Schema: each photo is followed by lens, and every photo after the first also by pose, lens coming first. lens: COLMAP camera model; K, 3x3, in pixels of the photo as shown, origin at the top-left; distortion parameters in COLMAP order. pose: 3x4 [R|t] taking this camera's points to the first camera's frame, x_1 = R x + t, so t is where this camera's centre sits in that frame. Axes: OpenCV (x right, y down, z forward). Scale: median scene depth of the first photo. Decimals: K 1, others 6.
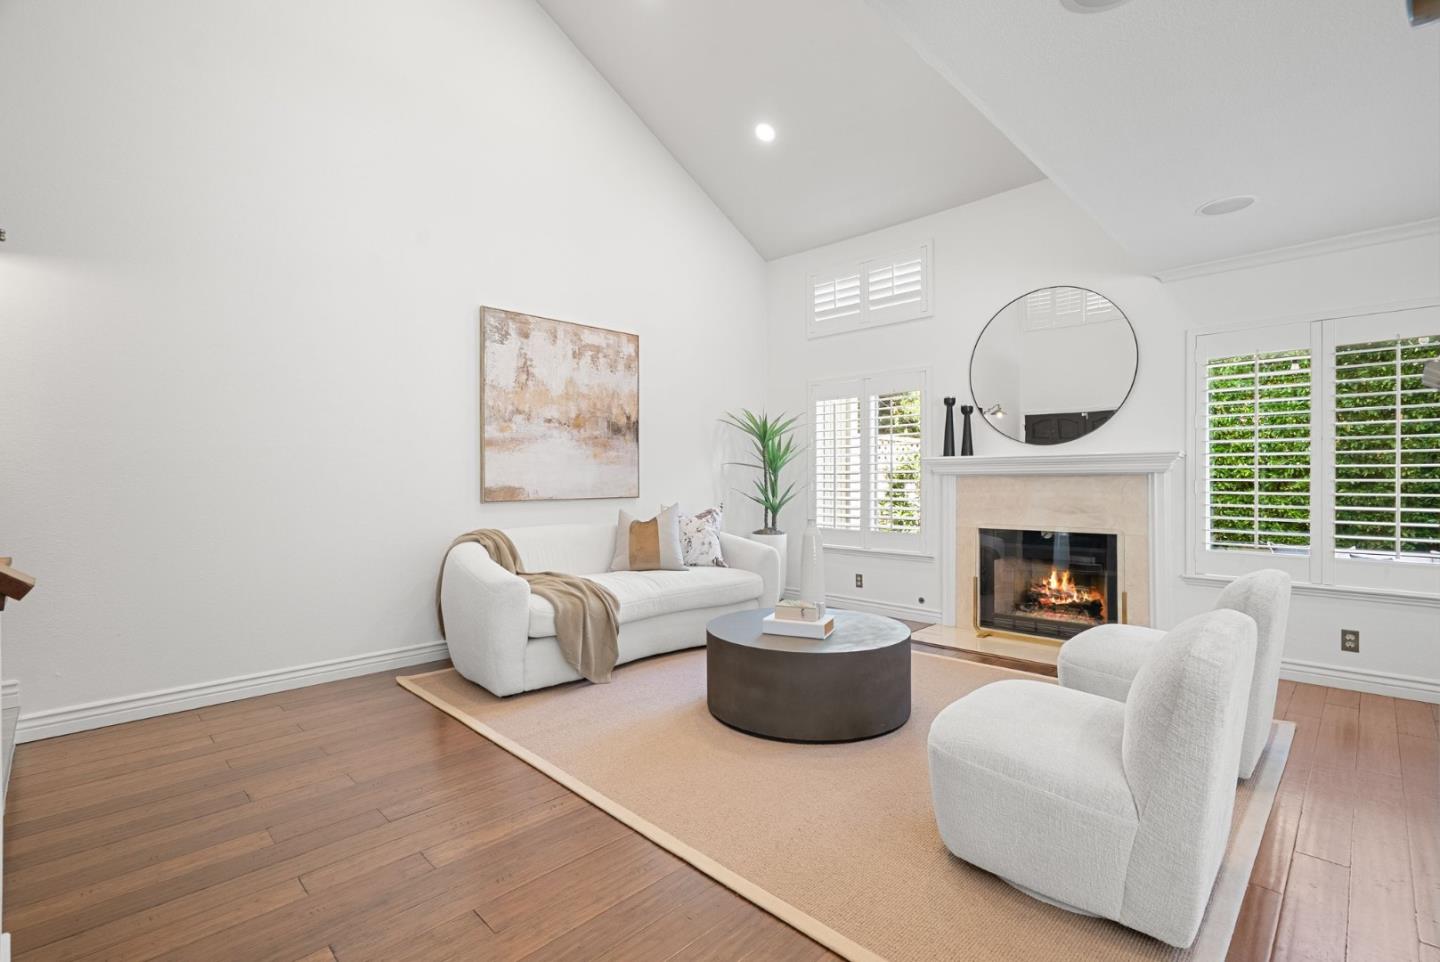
lens RADIAL K [[661.9, 0, 719.8], [0, 661.9, 477.2], [0, 0, 1]] dist [-0.002397, 0.000537]
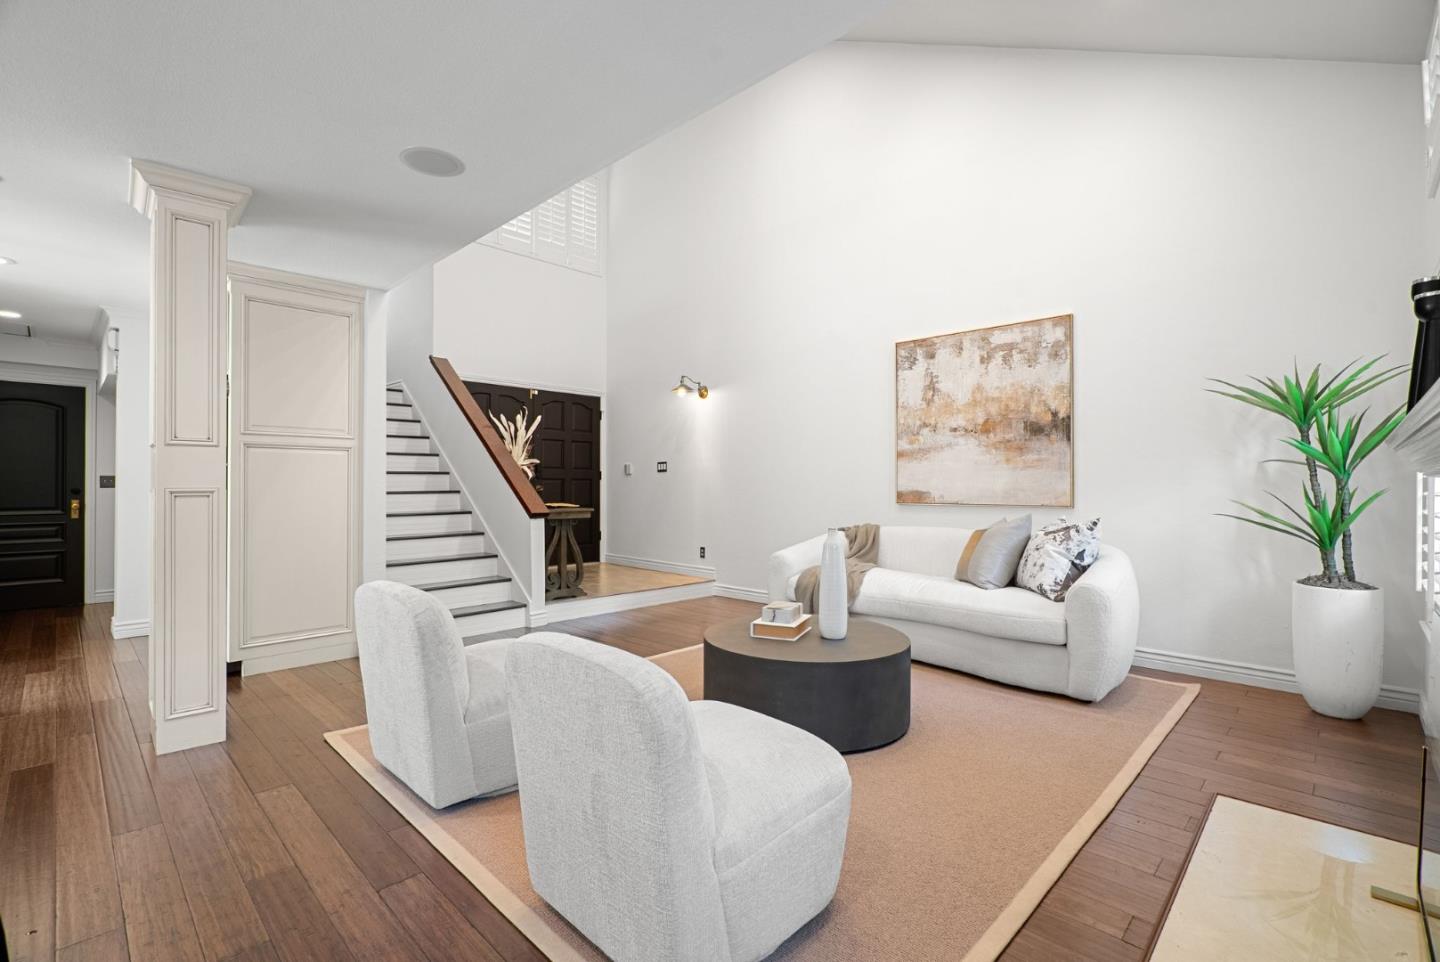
lens RADIAL K [[661.9, 0, 719.8], [0, 661.9, 477.2], [0, 0, 1]] dist [-0.002397, 0.000537]
pose [[0.000920, -0.005888, -0.999982, 0.780962], [-0.001589, 0.999981, -0.005890, -0.002071], [0.999998, 0.001594, 0.000910, 0.605753]]
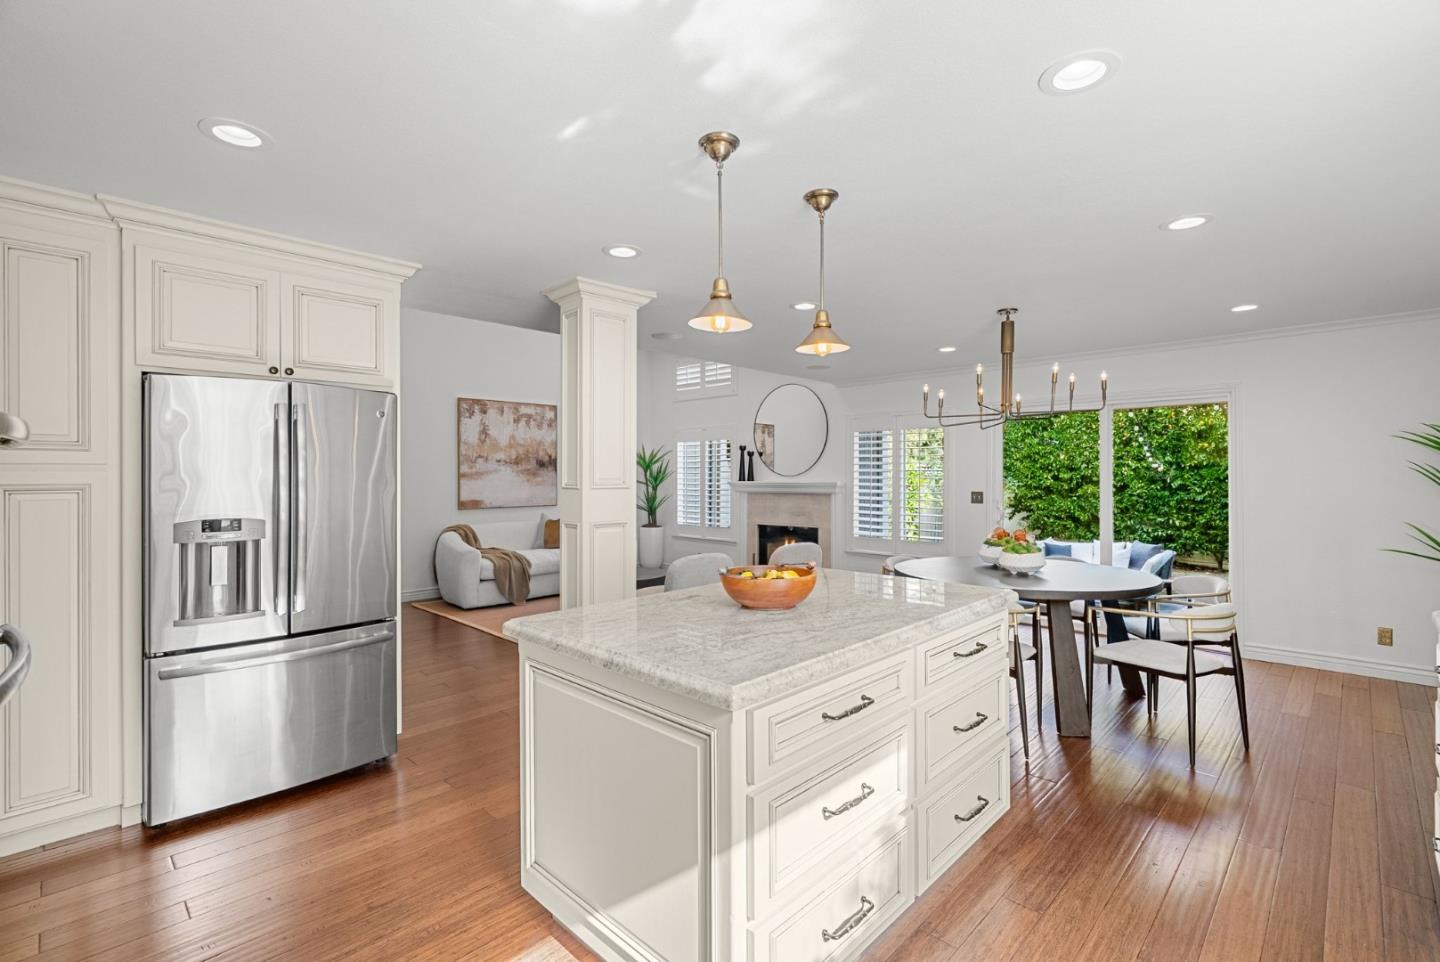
lens RADIAL K [[661.9, 0, 719.8], [0, 661.9, 477.2], [0, 0, 1]] dist [-0.002397, 0.000537]
pose [[0.999939, 0.001742, 0.010872, 0.284622], [-0.001789, 0.999989, 0.004311, -0.050639], [-0.010864, -0.004330, 0.999932, -0.691287]]
